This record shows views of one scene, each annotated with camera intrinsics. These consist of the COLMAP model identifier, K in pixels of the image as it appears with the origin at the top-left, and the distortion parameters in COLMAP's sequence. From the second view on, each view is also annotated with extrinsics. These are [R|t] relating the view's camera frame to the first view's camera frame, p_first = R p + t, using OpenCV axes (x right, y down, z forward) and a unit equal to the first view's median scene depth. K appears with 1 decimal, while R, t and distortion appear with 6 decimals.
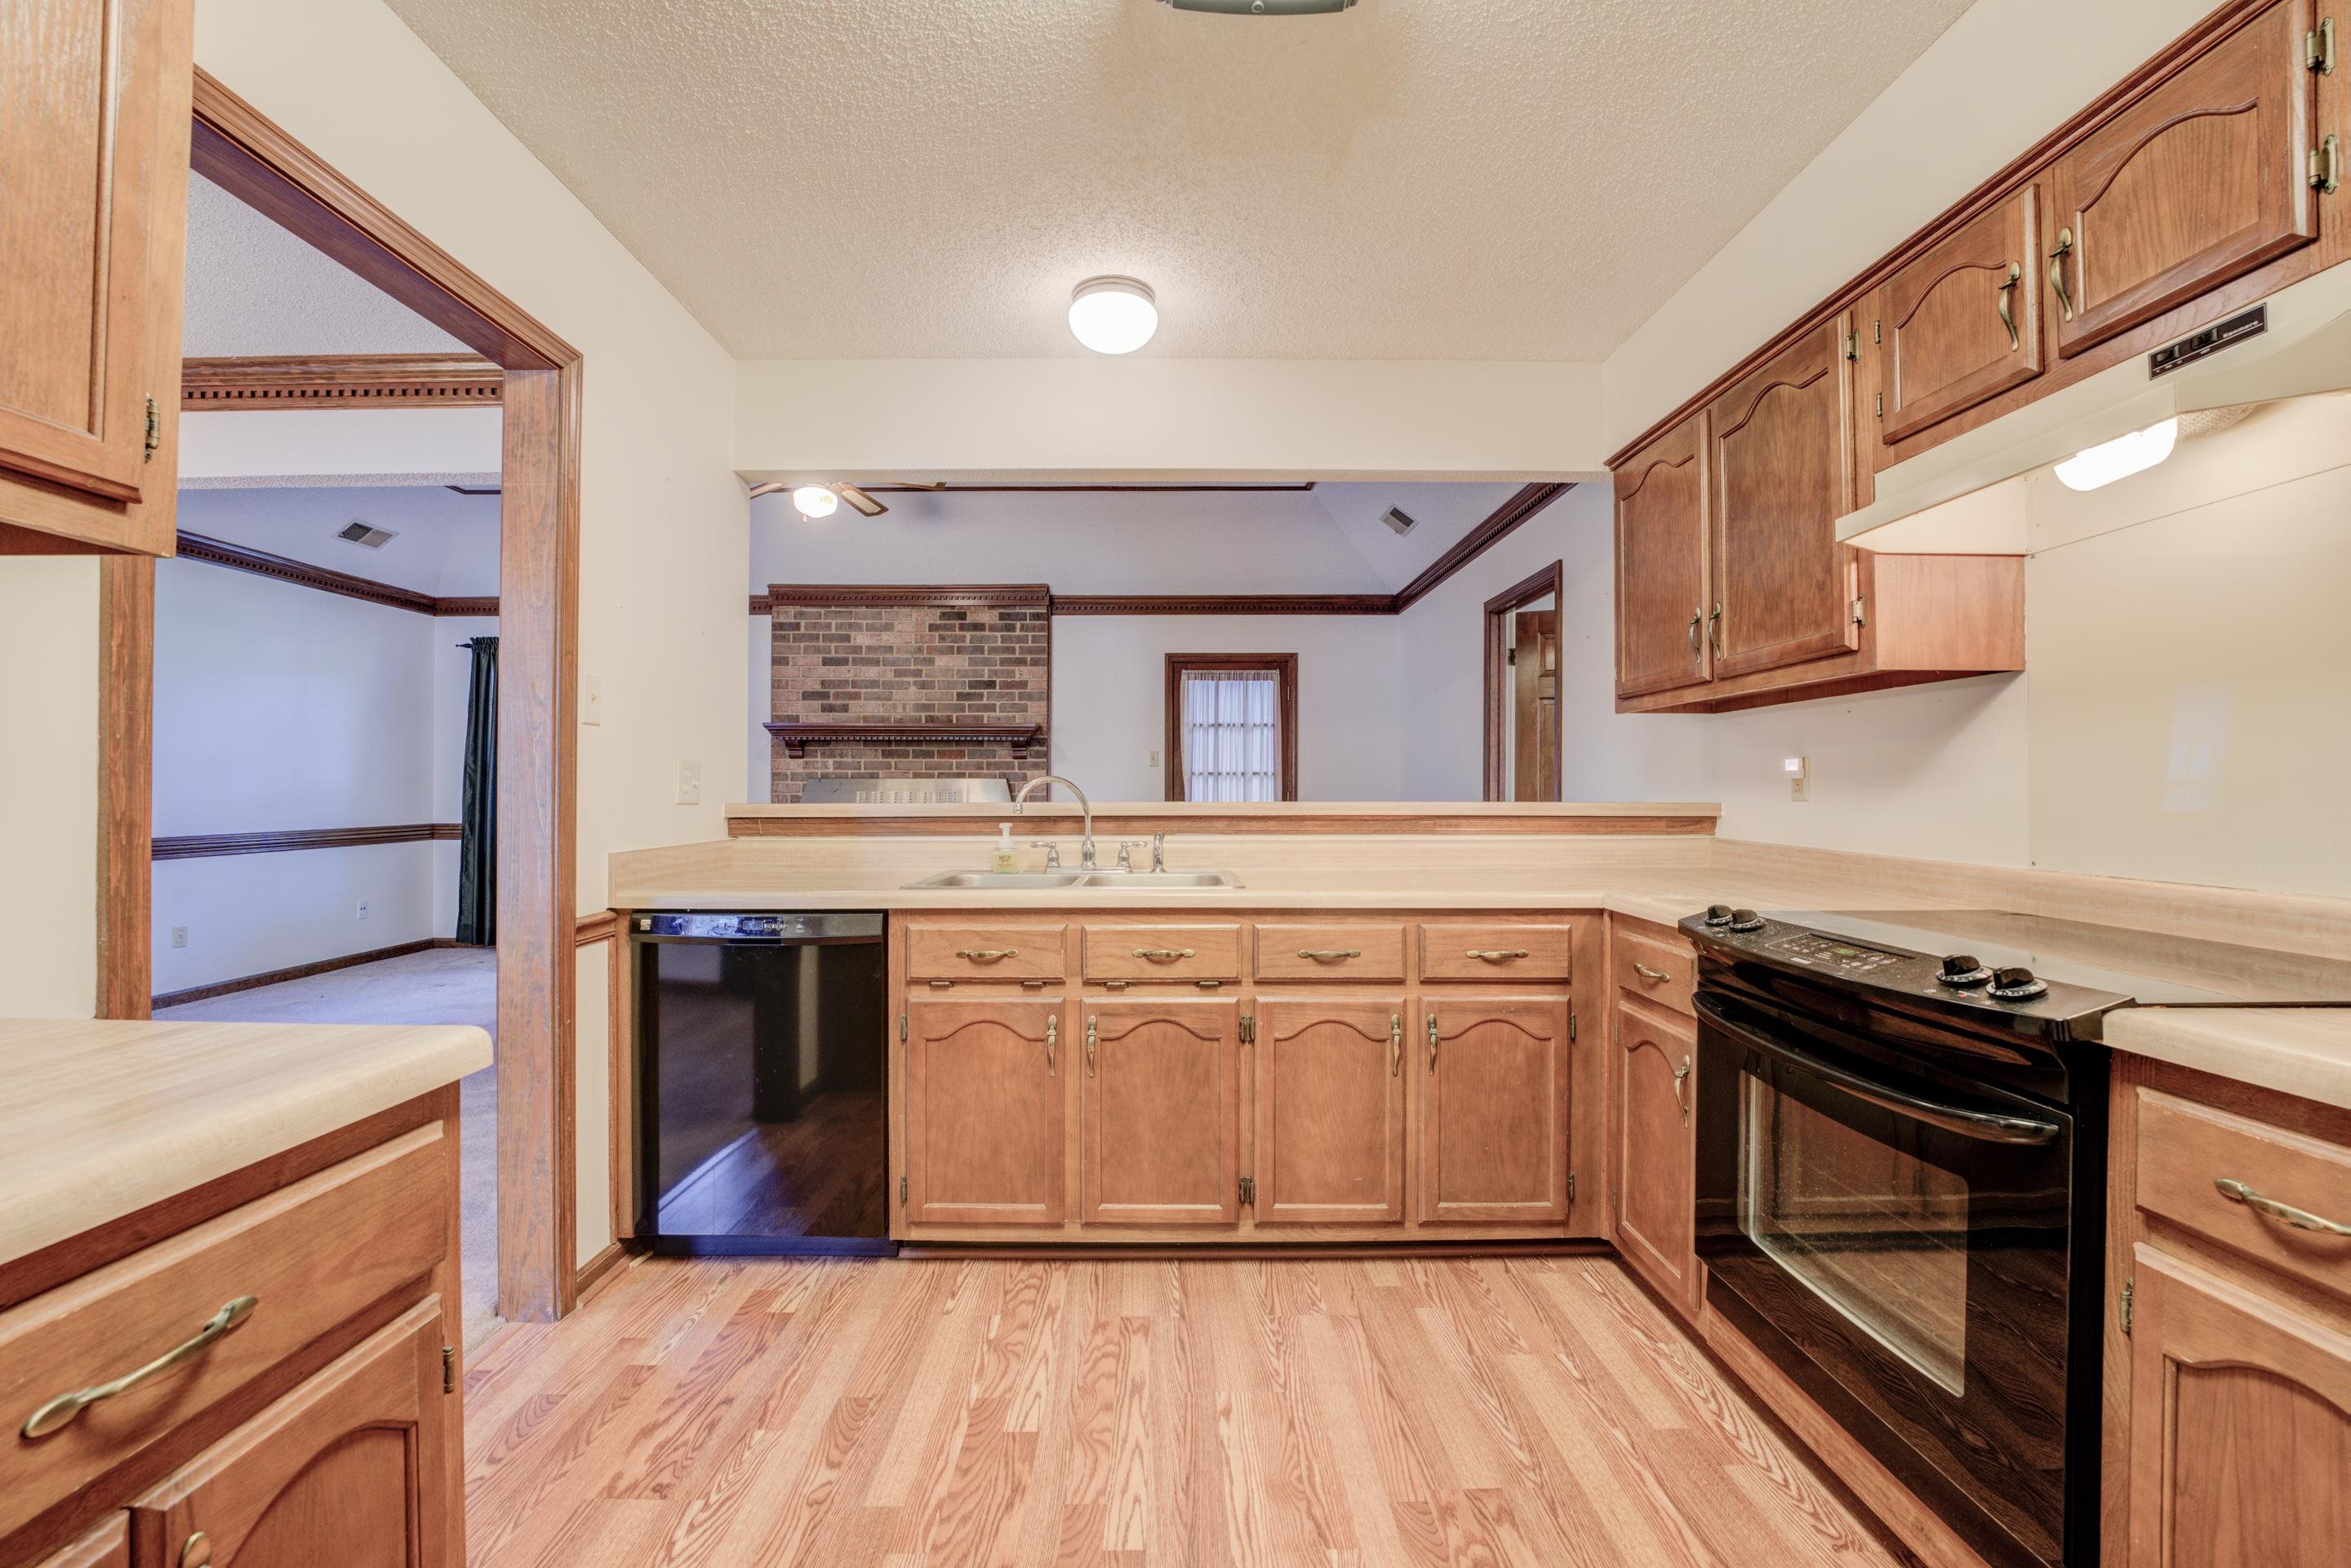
lens RADIAL K [[951.3, 0, 1173.0], [0, 951.3, 792.7], [0, 0, 1]] dist [-0.021371, 0.000747]
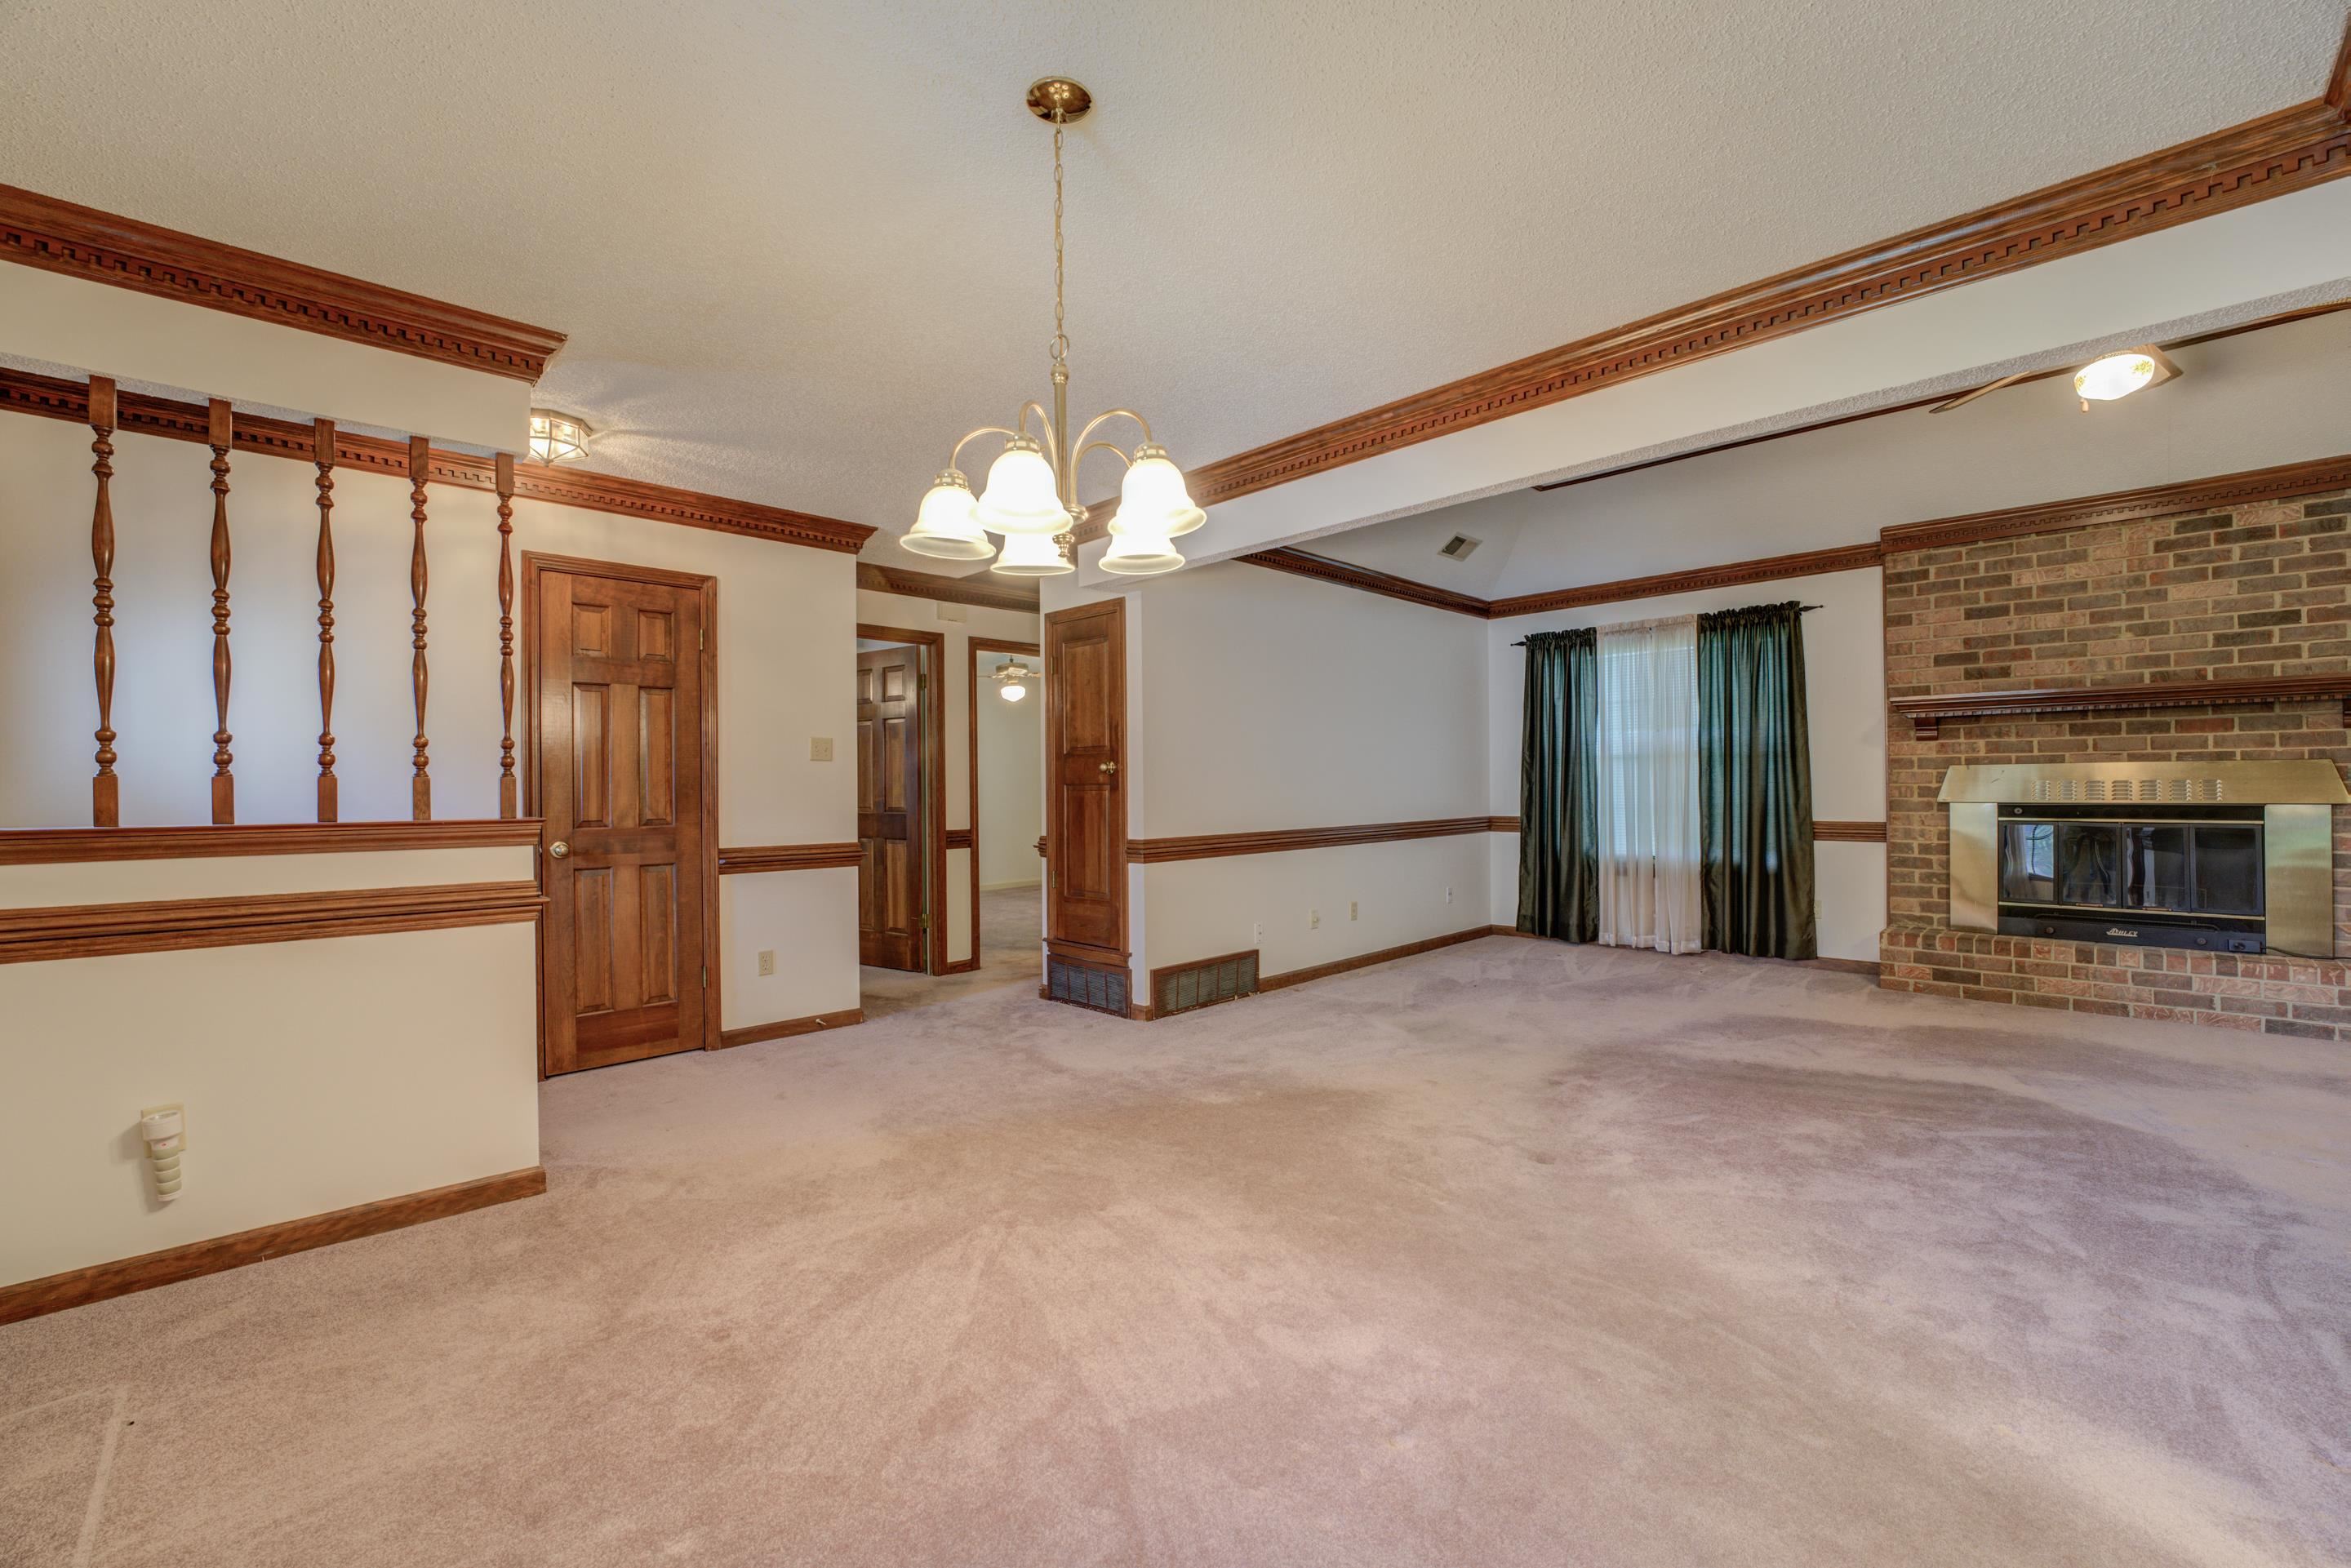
lens RADIAL K [[951.3, 0, 1173.5], [0, 951.3, 779.7], [0, 0, 1]] dist [-0.021371, 0.000747]
pose [[0.701560, -0.011908, -0.712511, -0.279569], [0.006915, 0.999927, -0.009902, 0.000251], [0.712577, 0.002020, 0.701591, -0.000942]]
